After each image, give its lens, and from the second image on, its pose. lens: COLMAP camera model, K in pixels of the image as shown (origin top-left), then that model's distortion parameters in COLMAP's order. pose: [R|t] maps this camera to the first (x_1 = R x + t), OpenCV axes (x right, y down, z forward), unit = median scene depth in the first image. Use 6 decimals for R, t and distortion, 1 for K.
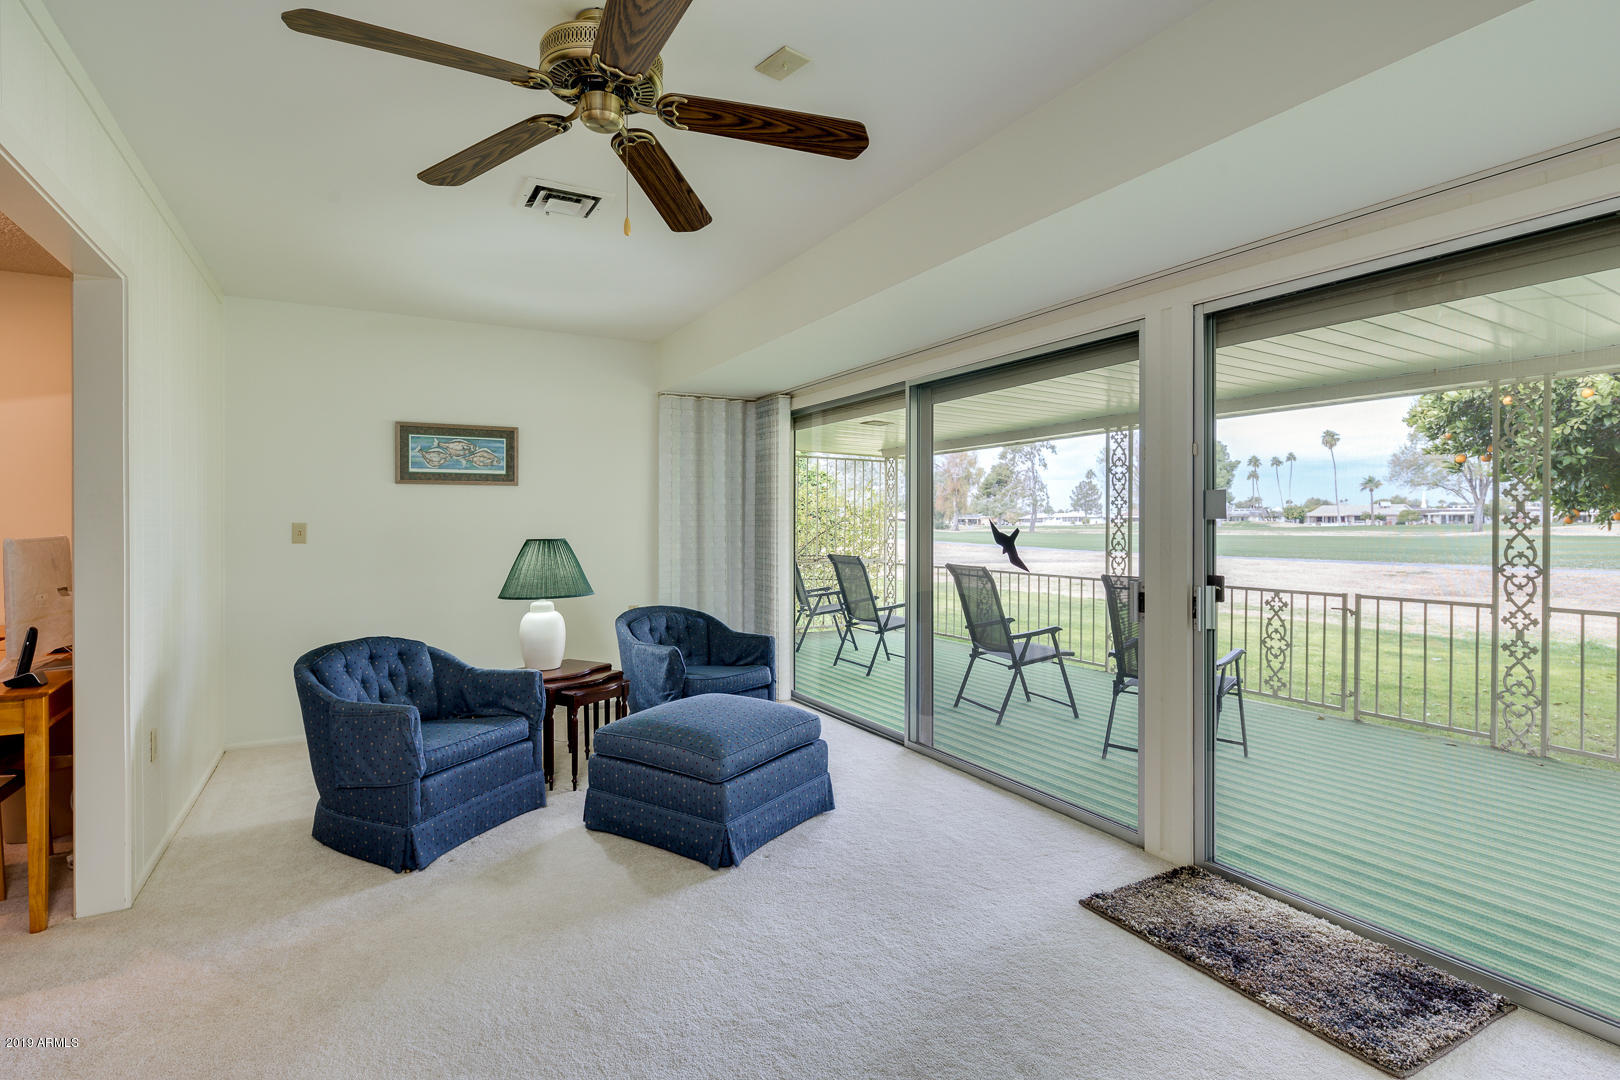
lens RADIAL K [[788.2, 0, 809.7], [0, 788.2, 528.8], [0, 0, 1]] dist [0.002703, -0.000255]
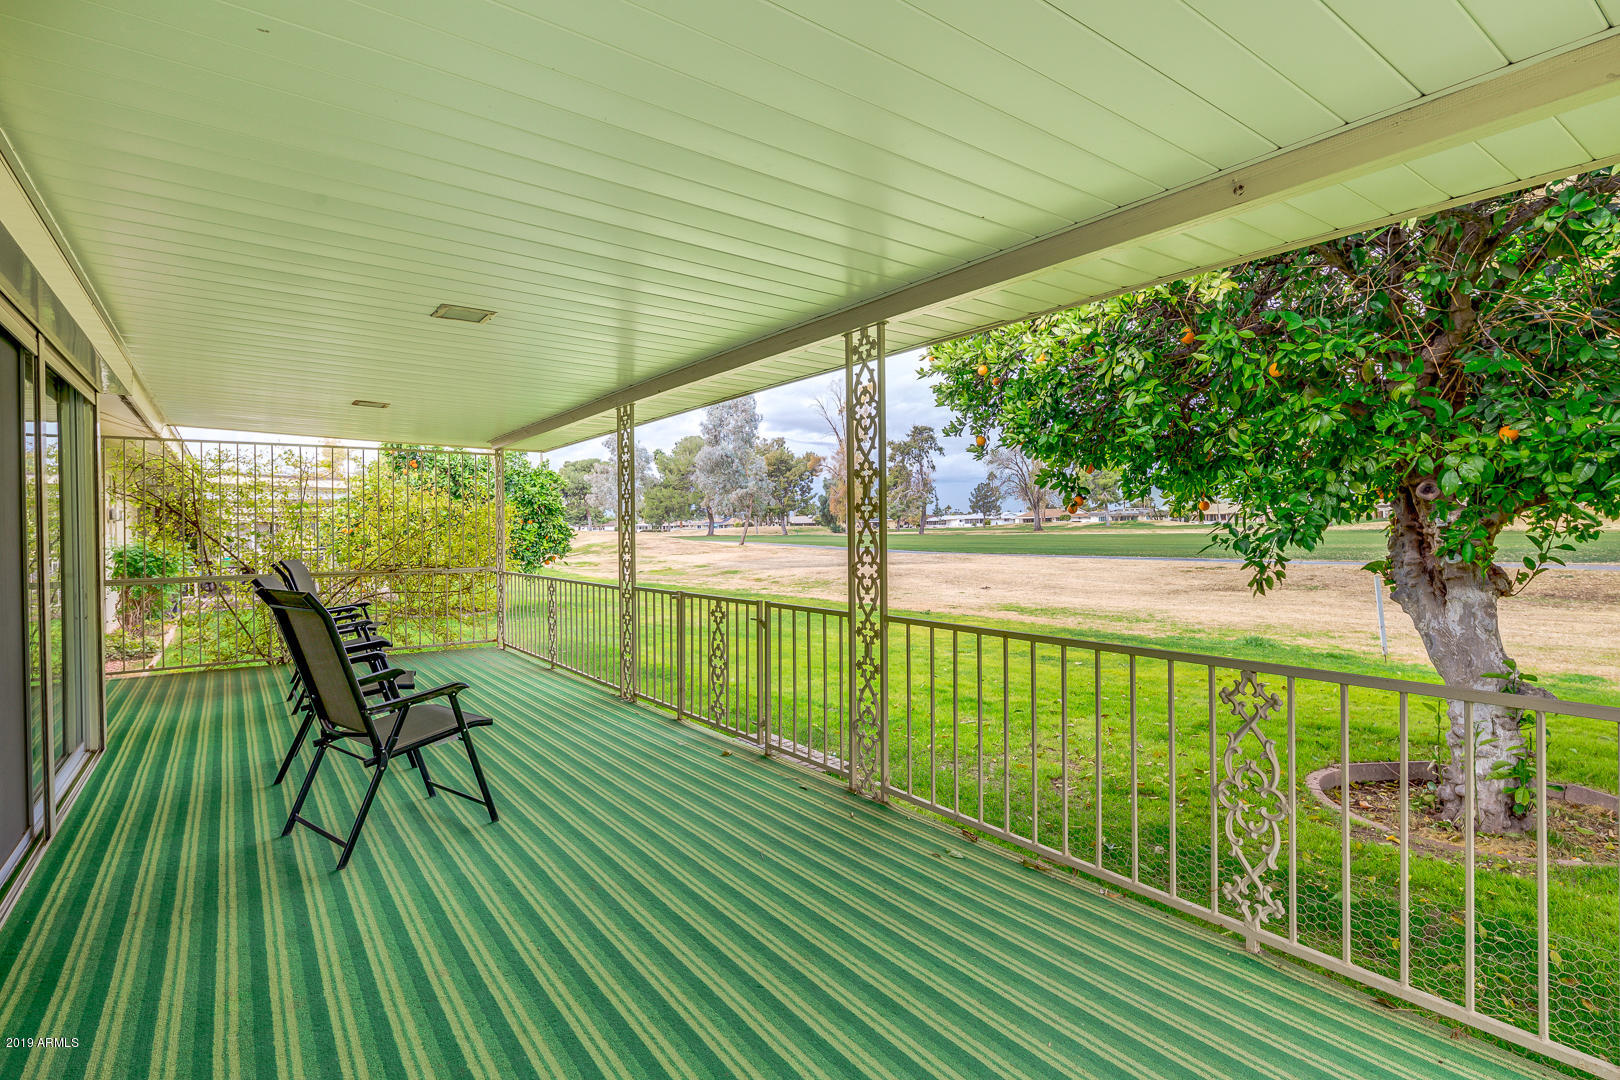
lens RADIAL K [[788.2, 0, 816.4], [0, 788.2, 536.2], [0, 0, 1]] dist [0.002703, -0.000255]
pose [[0.994769, -0.015972, 0.100892, 0.616851], [0.015659, 0.999870, 0.003896, 0.011817], [-0.100941, -0.002296, 0.994890, 0.167132]]
